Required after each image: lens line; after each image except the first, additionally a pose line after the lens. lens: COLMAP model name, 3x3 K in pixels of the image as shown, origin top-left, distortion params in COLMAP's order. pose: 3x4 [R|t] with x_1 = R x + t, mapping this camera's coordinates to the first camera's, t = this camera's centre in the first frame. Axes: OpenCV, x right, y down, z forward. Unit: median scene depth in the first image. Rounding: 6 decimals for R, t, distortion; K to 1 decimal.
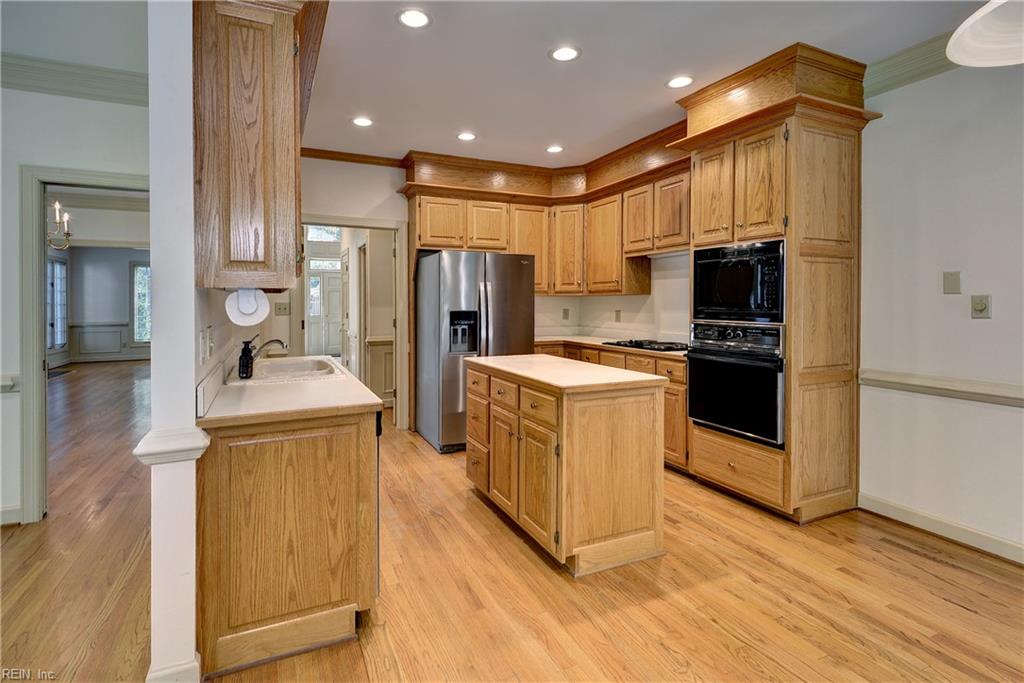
lens RADIAL K [[483.9, 0, 485.3], [0, 483.9, 306.4], [0, 0, 1]] dist [0.021404, -0.004194]
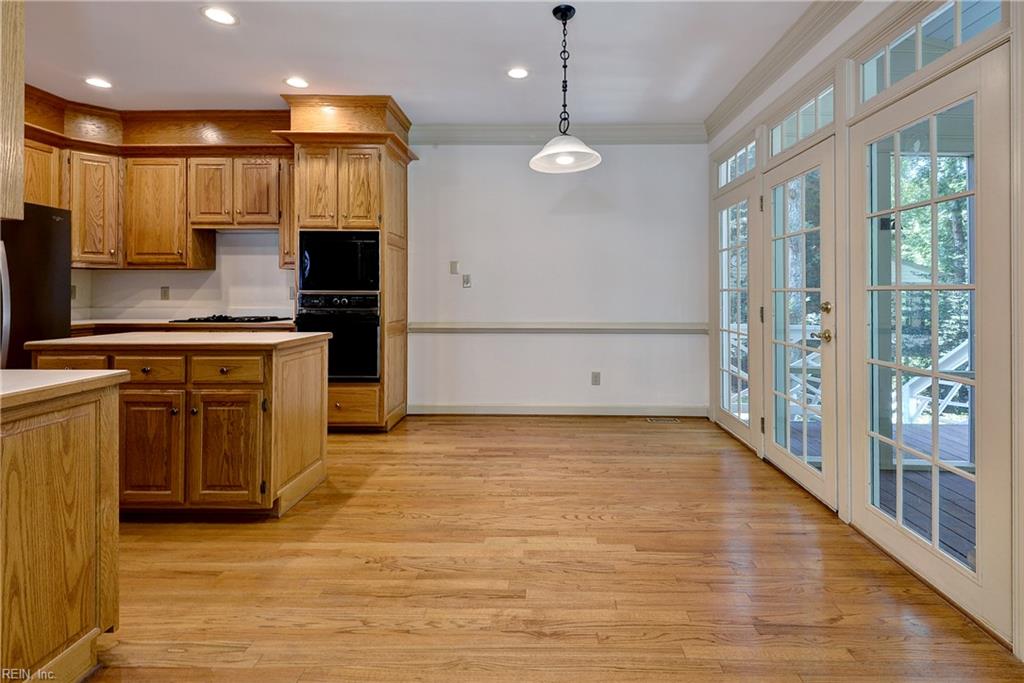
lens RADIAL K [[483.9, 0, 536.5], [0, 483.9, 296.7], [0, 0, 1]] dist [0.021404, -0.004194]
pose [[0.422489, -0.005645, 0.906350, -0.435000], [0.004786, 0.999981, 0.003997, 0.044977], [-0.906355, 0.002649, 0.422508, 0.006621]]
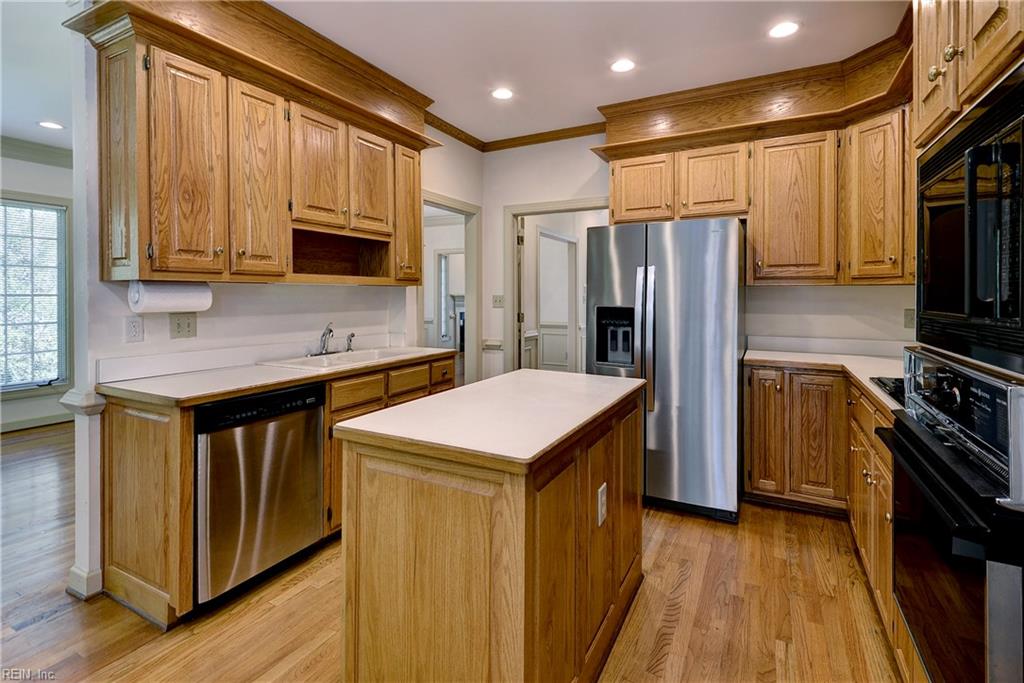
lens RADIAL K [[483.9, 0, 513.8], [0, 483.9, 302.1], [0, 0, 1]] dist [0.021404, -0.004194]
pose [[0.625890, 0.013857, -0.779789, 0.600545], [-0.011198, 0.999899, 0.008780, -0.003190], [0.779831, 0.003237, 0.625981, 0.588787]]
